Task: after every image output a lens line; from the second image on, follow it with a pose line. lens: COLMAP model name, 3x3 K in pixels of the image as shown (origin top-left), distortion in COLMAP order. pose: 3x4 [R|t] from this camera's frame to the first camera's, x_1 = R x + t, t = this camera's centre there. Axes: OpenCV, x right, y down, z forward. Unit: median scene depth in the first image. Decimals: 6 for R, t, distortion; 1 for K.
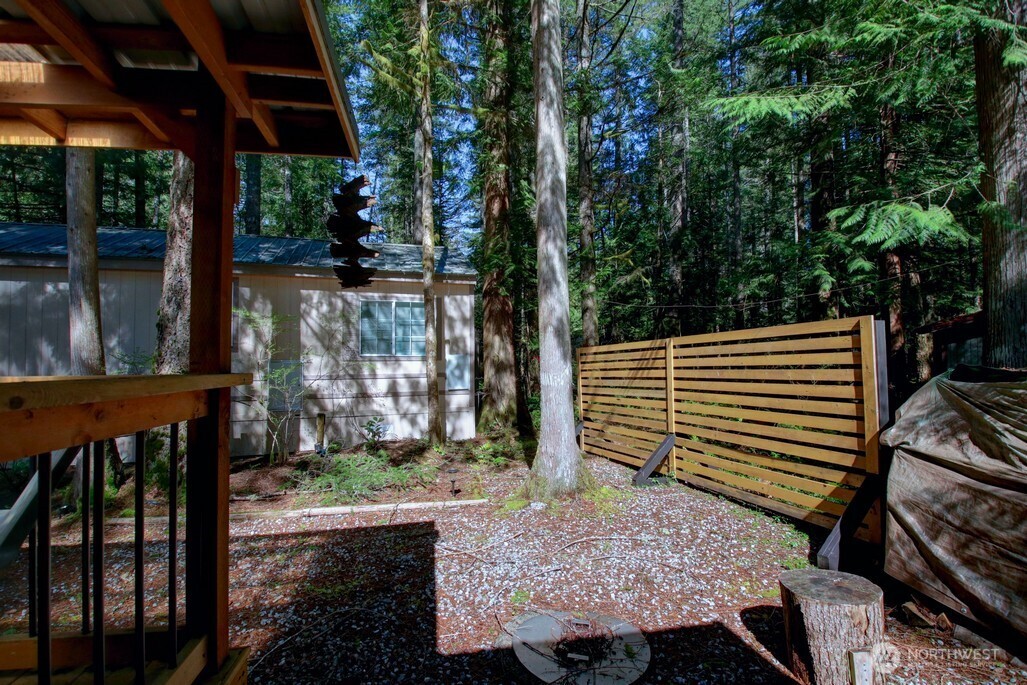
lens RADIAL K [[477.7, 0, 508.0], [0, 477.7, 346.9], [0, 0, 1]] dist [0.001894, -0.019858]
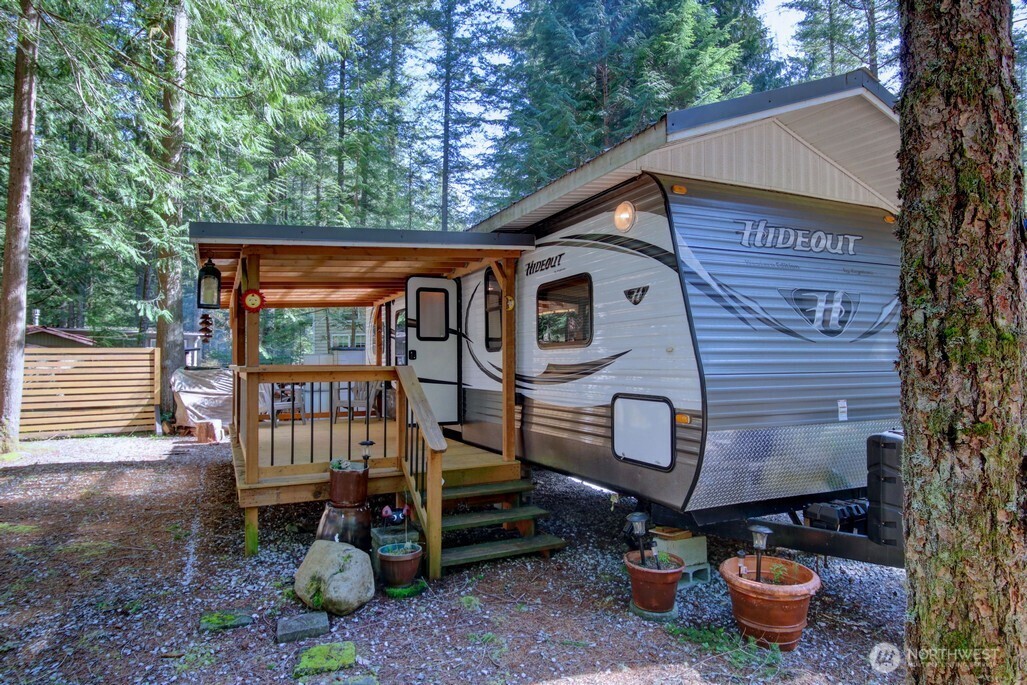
lens RADIAL K [[618.2, 0, 513.5], [0, 618.2, 342.5], [0, 0, 1]] dist [0.037519, -0.051523]
pose [[-0.281696, 0.058804, 0.957700, -3.162207], [-0.020256, 0.997533, -0.067208, 0.100479], [-0.959290, -0.038331, -0.279810, 0.031035]]
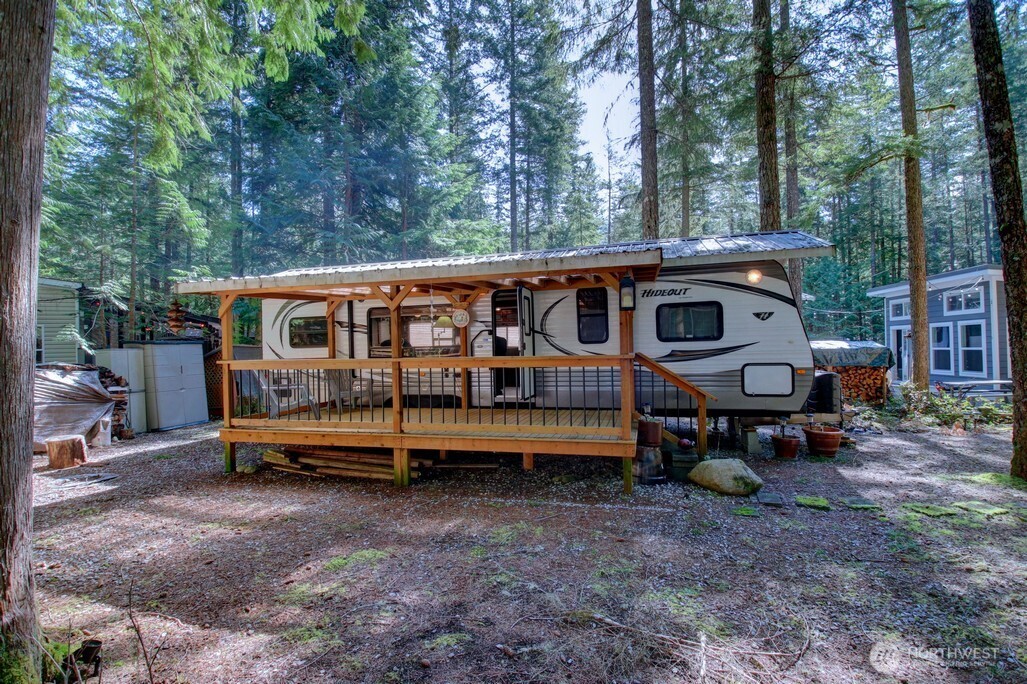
lens RADIAL K [[477.7, 0, 508.0], [0, 477.7, 346.4], [0, 0, 1]] dist [0.001894, -0.019858]
pose [[-0.909064, 0.049230, 0.413737, -1.942774], [0.031862, 0.998301, -0.048779, 0.108853], [-0.415436, -0.031161, -0.909089, 1.651858]]
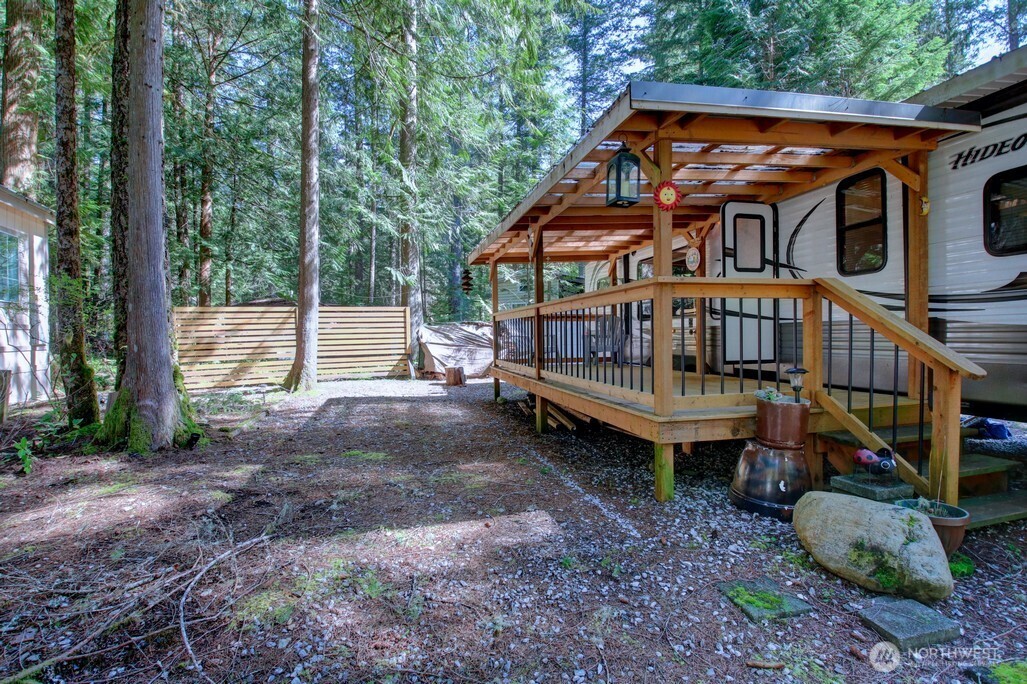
lens RADIAL K [[477.7, 0, 508.0], [0, 477.7, 346.4], [0, 0, 1]] dist [0.001894, -0.019858]
pose [[-0.083499, 0.005863, 0.996491, -2.525004], [-0.019638, 0.999779, -0.007528, 0.213432], [-0.996314, -0.020198, -0.083365, 0.557579]]
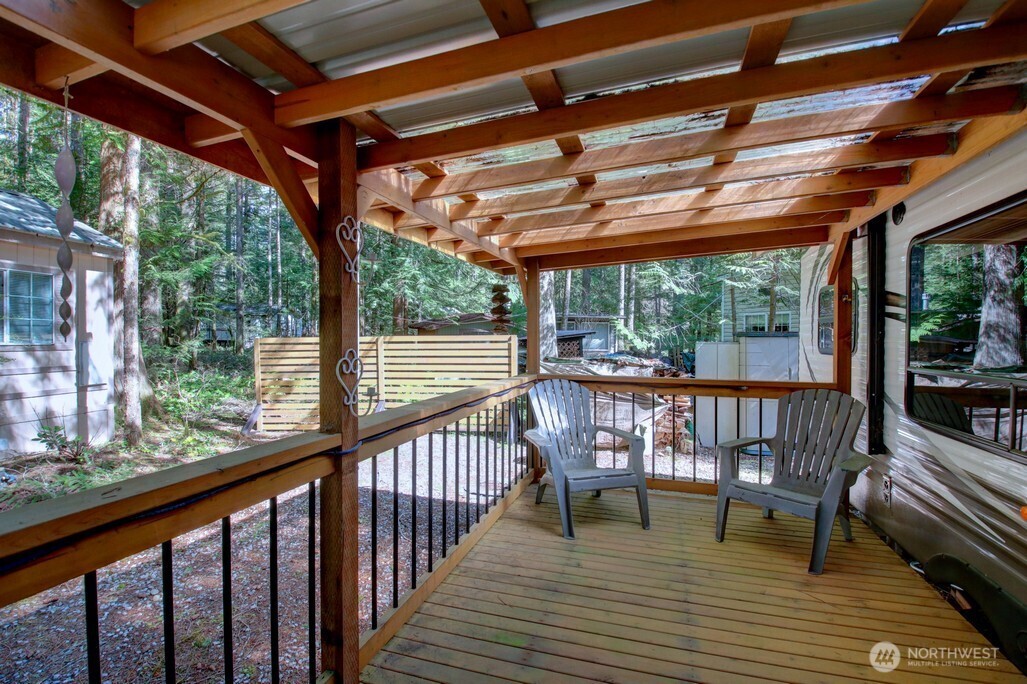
lens RADIAL K [[467.1, 0, 513.5], [0, 467.1, 342.0], [0, 0, 1]] dist [-0.001494, -0.000424]
pose [[0.454832, 0.016900, 0.890417, -1.213526], [-0.044066, 0.999022, 0.003547, -0.038239], [-0.889486, -0.040850, 0.455132, -0.027002]]
